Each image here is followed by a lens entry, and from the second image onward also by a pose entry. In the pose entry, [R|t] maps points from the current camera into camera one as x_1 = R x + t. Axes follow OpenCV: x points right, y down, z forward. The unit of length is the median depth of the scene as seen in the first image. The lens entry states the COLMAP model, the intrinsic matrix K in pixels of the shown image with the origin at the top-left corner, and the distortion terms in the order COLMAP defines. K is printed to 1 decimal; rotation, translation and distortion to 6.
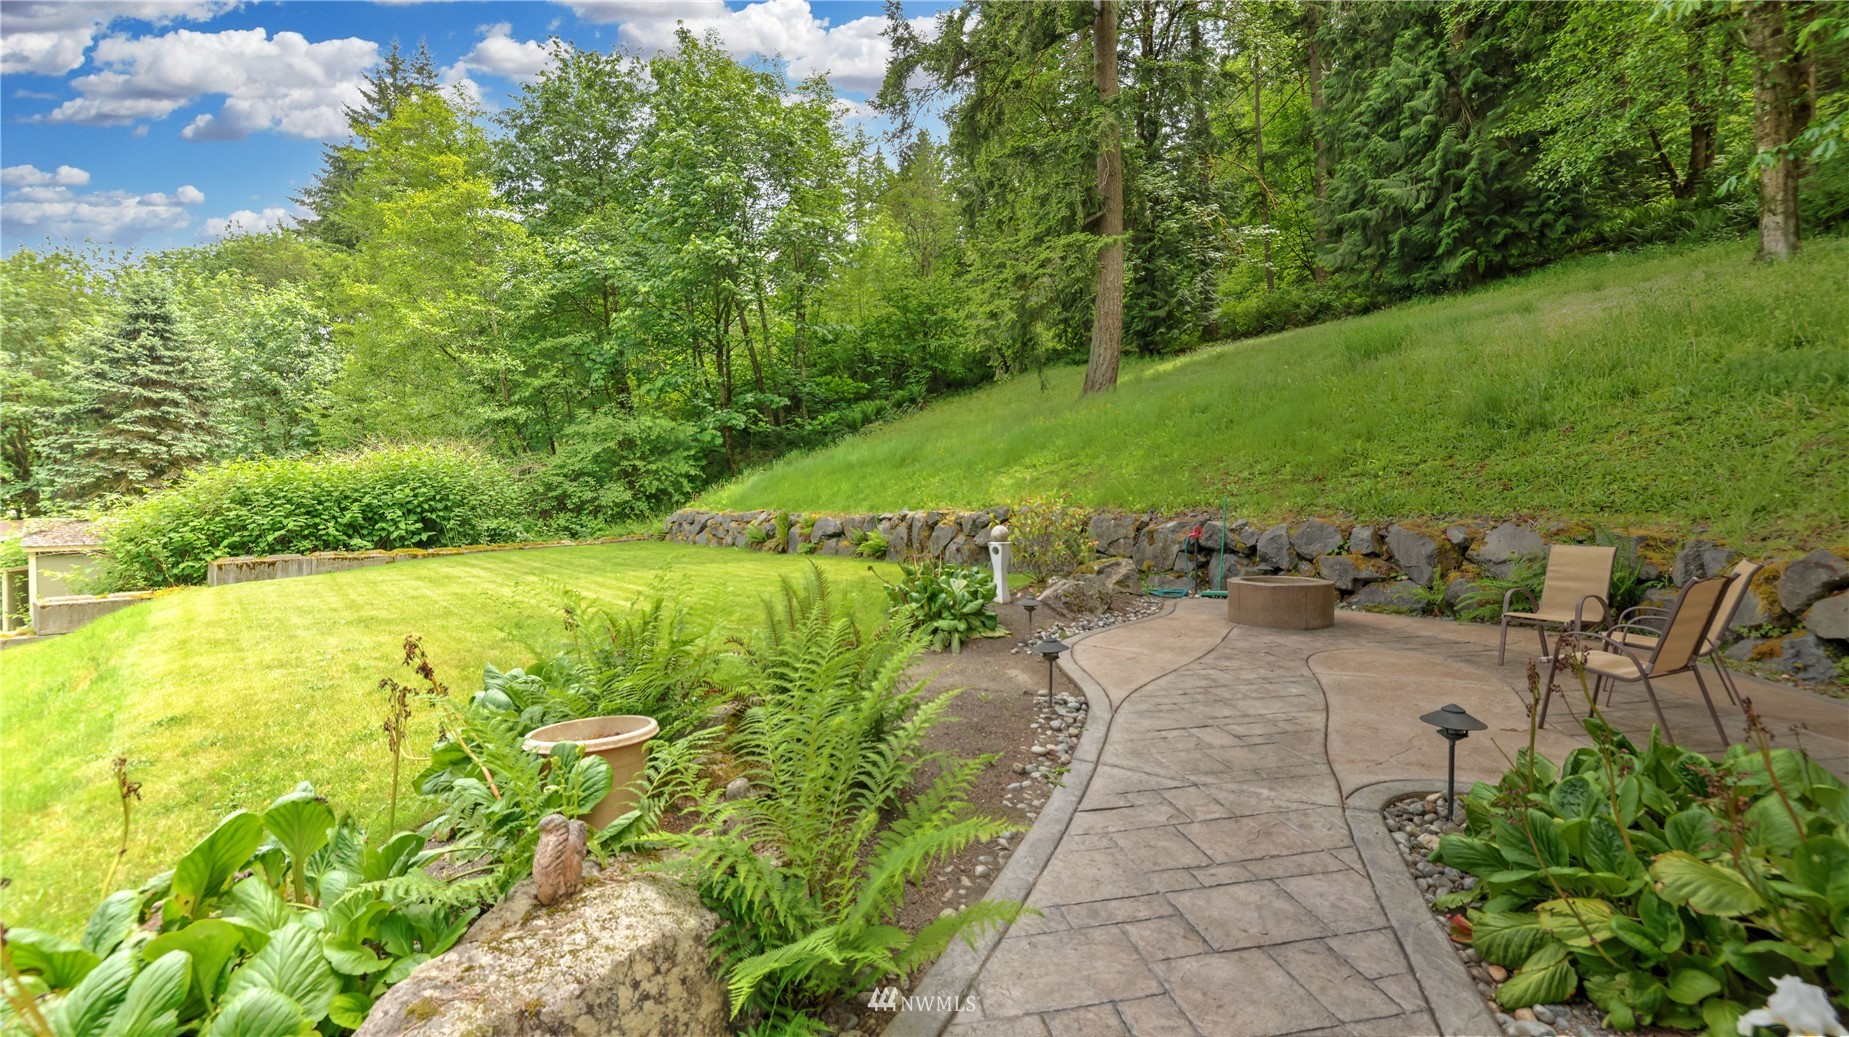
lens RADIAL K [[798.6, 0, 915.6], [0, 798.6, 499.0], [0, 0, 1]] dist [-0.045693, 0.018824]
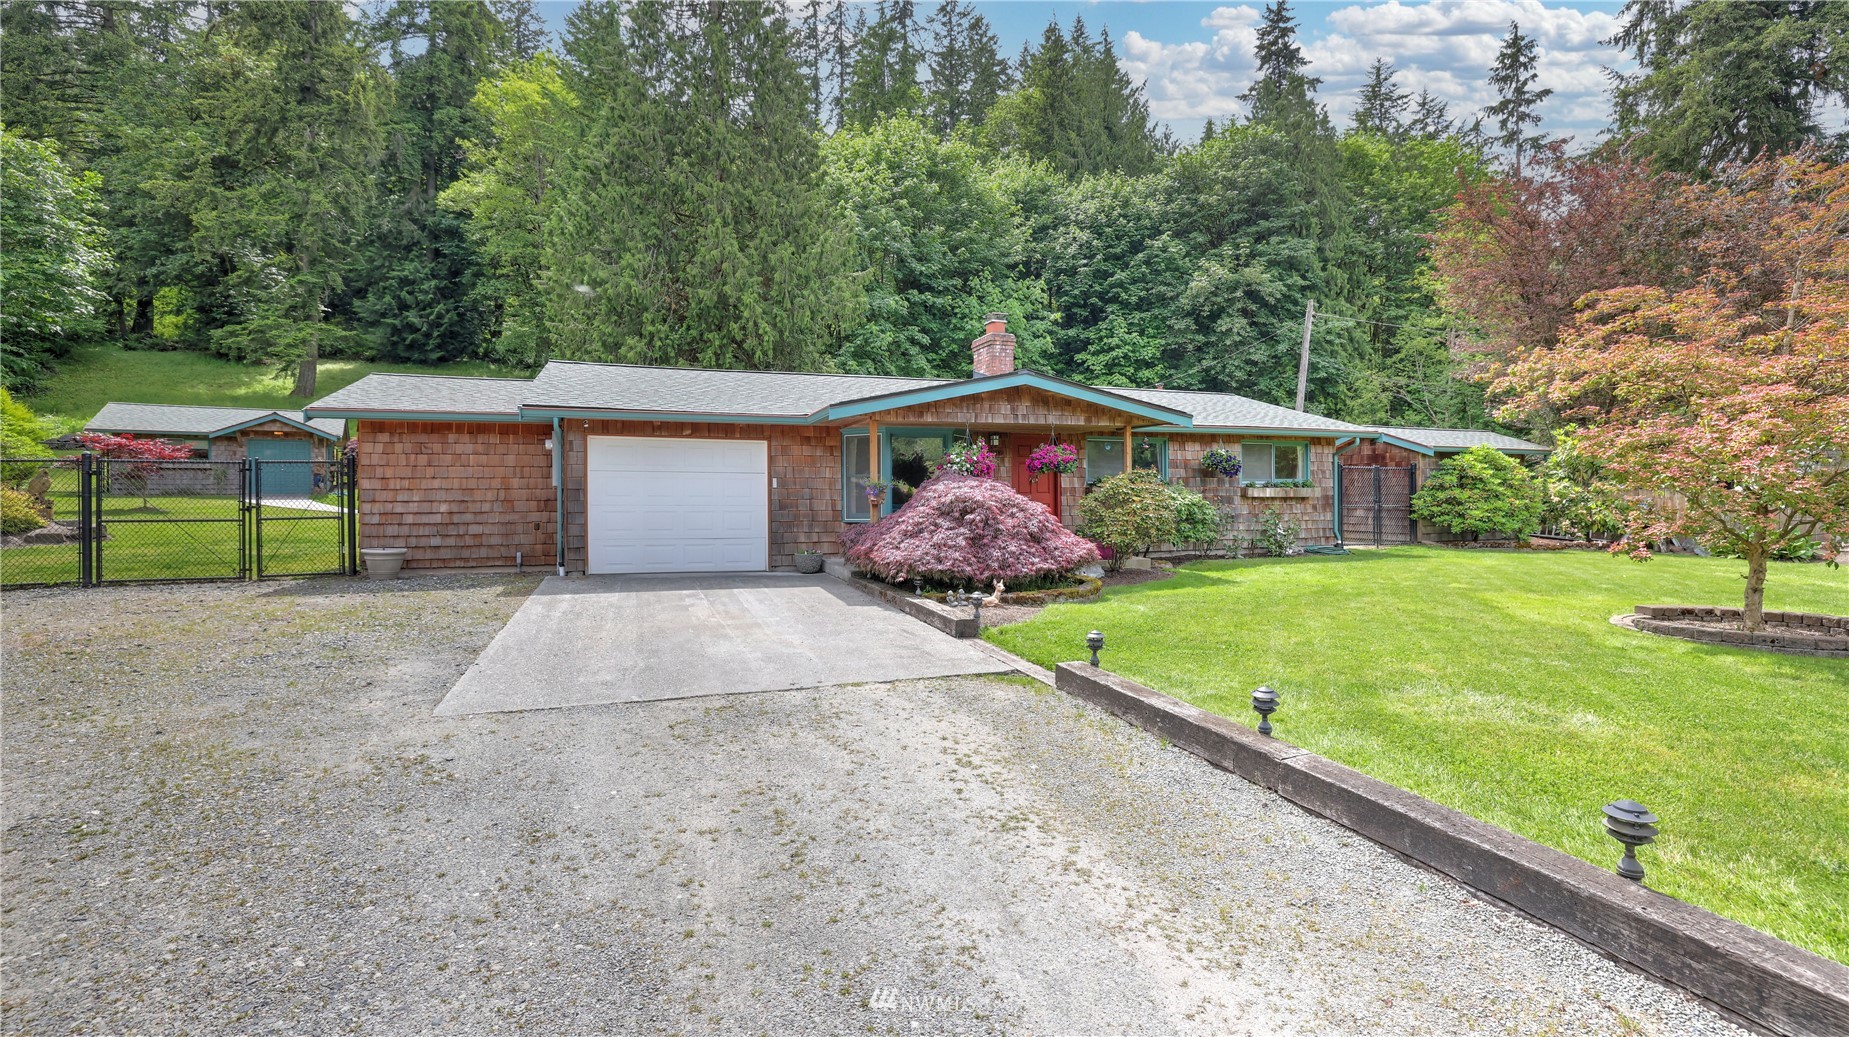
lens RADIAL K [[791.0, 0, 919.9], [0, 791.0, 494.8], [0, 0, 1]] dist [-0.044313, 0.015592]
pose [[0.177740, -0.002001, 0.984075, -1.488465], [0.001075, 0.999998, 0.001840, 0.132569], [-0.984077, 0.000731, 0.177742, -0.948763]]
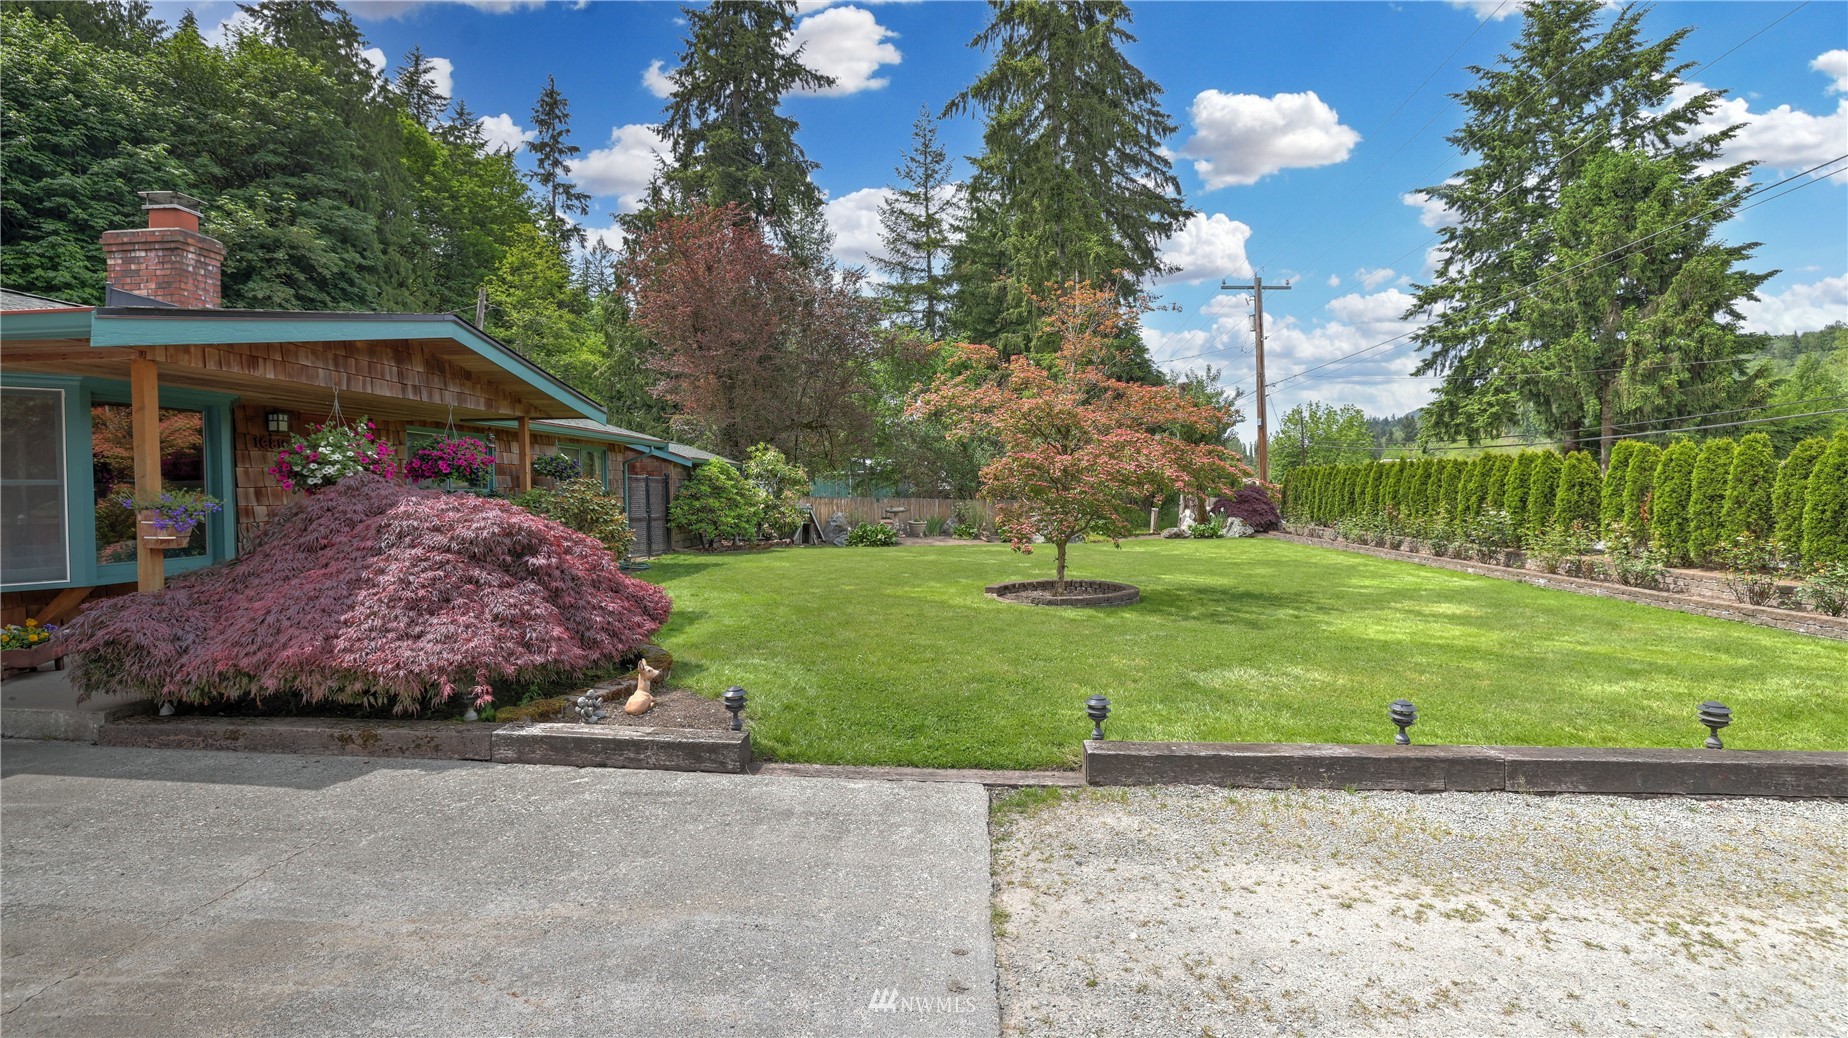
lens RADIAL K [[790.6, 0, 919.4], [0, 790.6, 495.3], [0, 0, 1]] dist [-0.044313, 0.015592]
pose [[-0.828612, 0.008451, 0.559760, -1.328601], [0.012432, 0.999917, 0.003306, 0.127083], [-0.559686, 0.009698, -0.828648, -0.798371]]
